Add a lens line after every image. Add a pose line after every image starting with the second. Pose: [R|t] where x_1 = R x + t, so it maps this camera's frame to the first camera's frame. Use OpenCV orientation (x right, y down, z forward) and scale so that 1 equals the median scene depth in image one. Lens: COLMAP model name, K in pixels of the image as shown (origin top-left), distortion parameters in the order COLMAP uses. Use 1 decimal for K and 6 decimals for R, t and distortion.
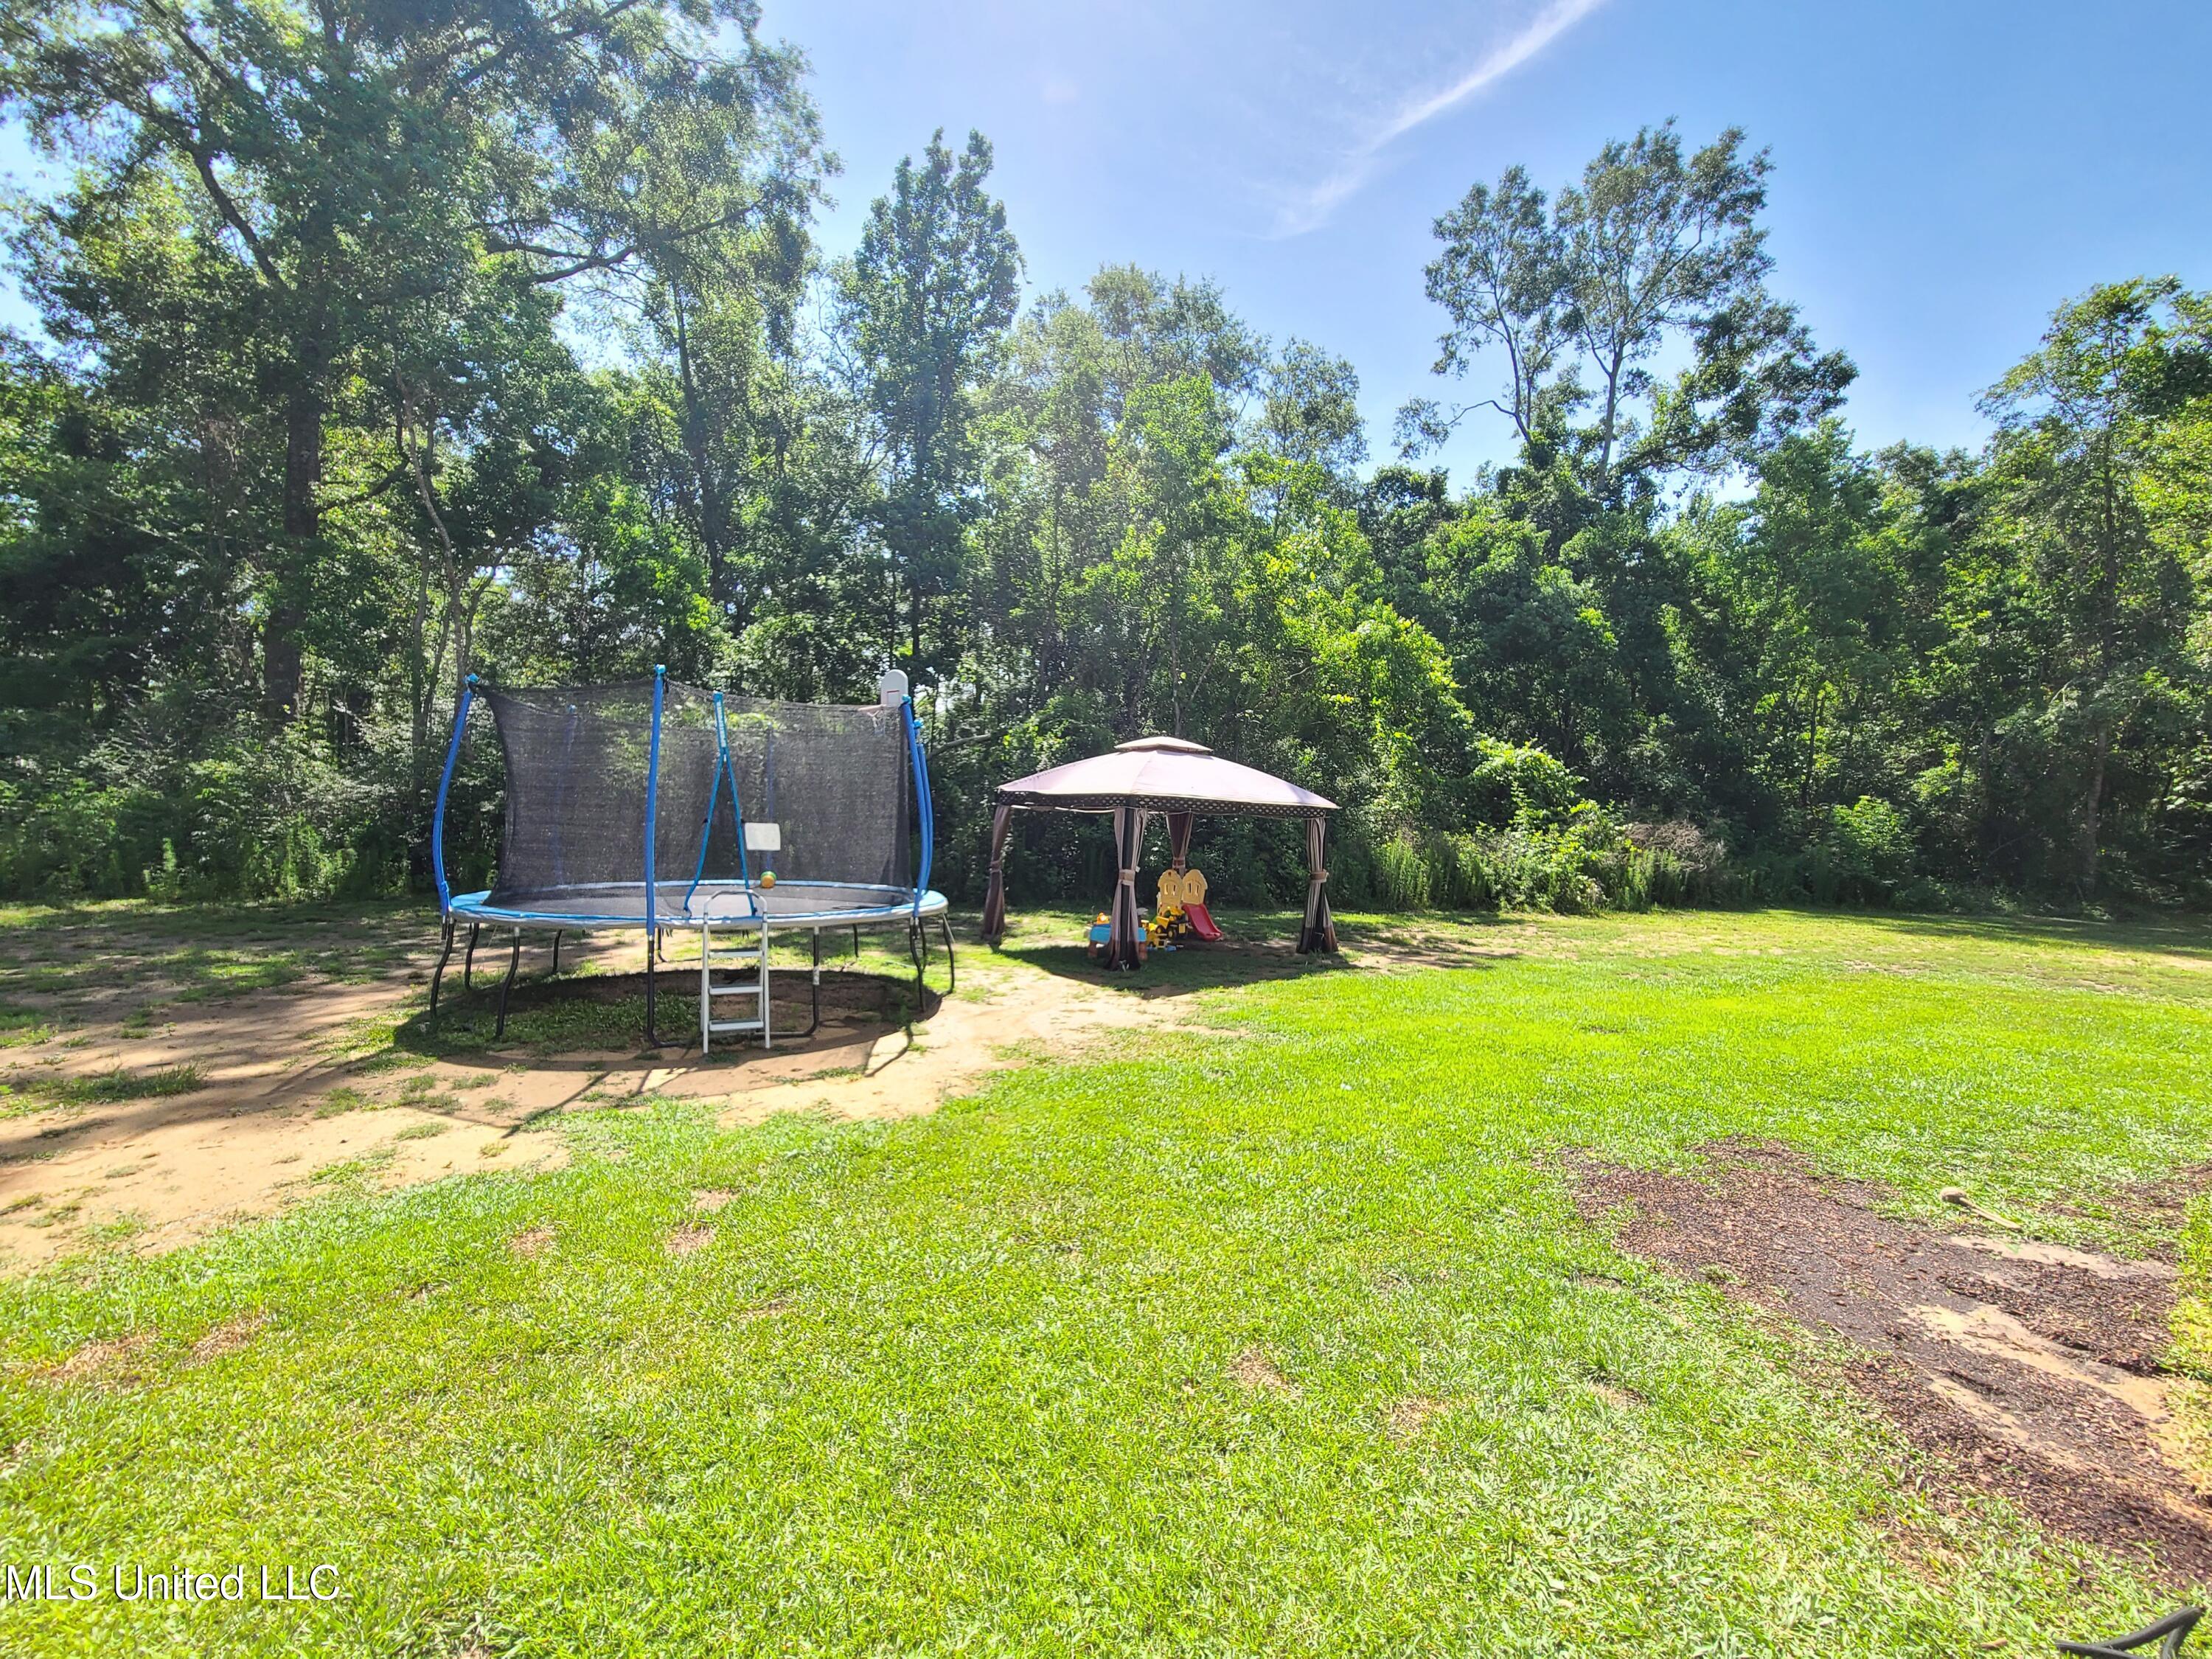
lens RADIAL K [[910.6, 0, 1106.3], [0, 910.6, 852.7], [0, 0, 1]] dist [0.000710, -0.000783]
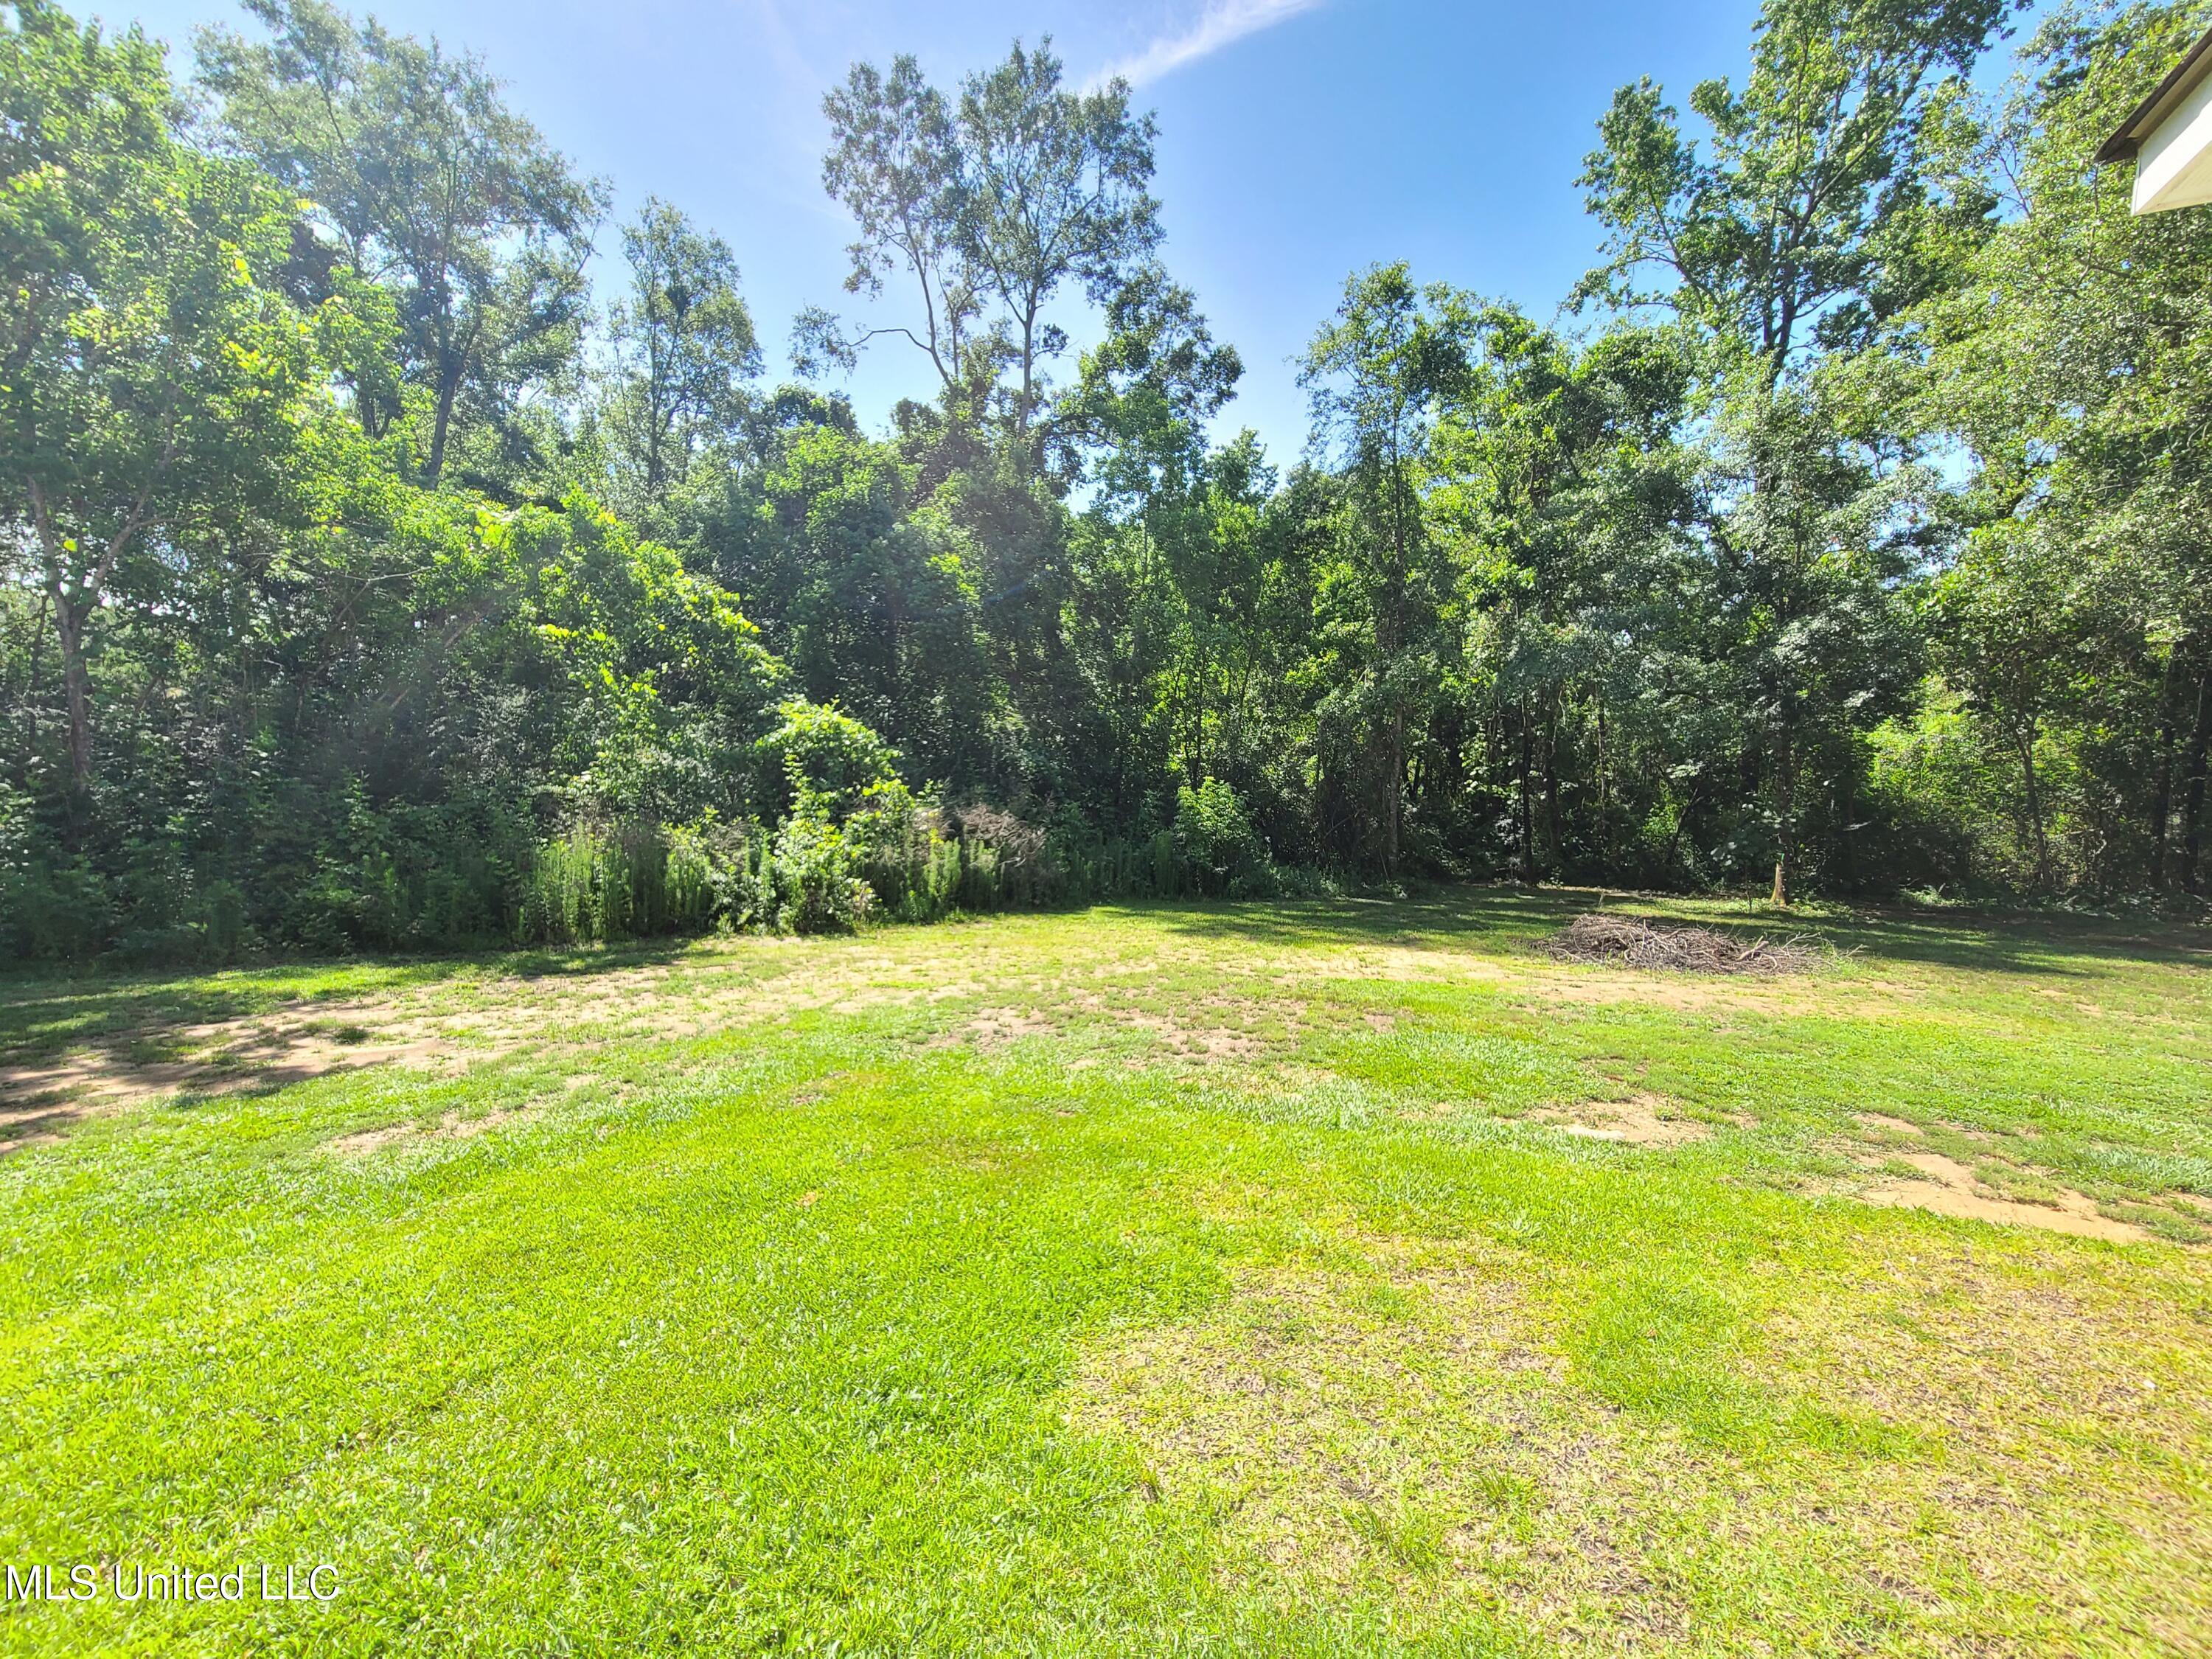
lens RADIAL K [[910.6, 0, 1106.3], [0, 910.6, 852.7], [0, 0, 1]] dist [0.000710, -0.000783]
pose [[0.903619, -0.031314, 0.427191, 0.102256], [0.027531, 0.999508, 0.015030, -0.000401], [-0.427451, -0.001821, 0.904037, 0.061050]]
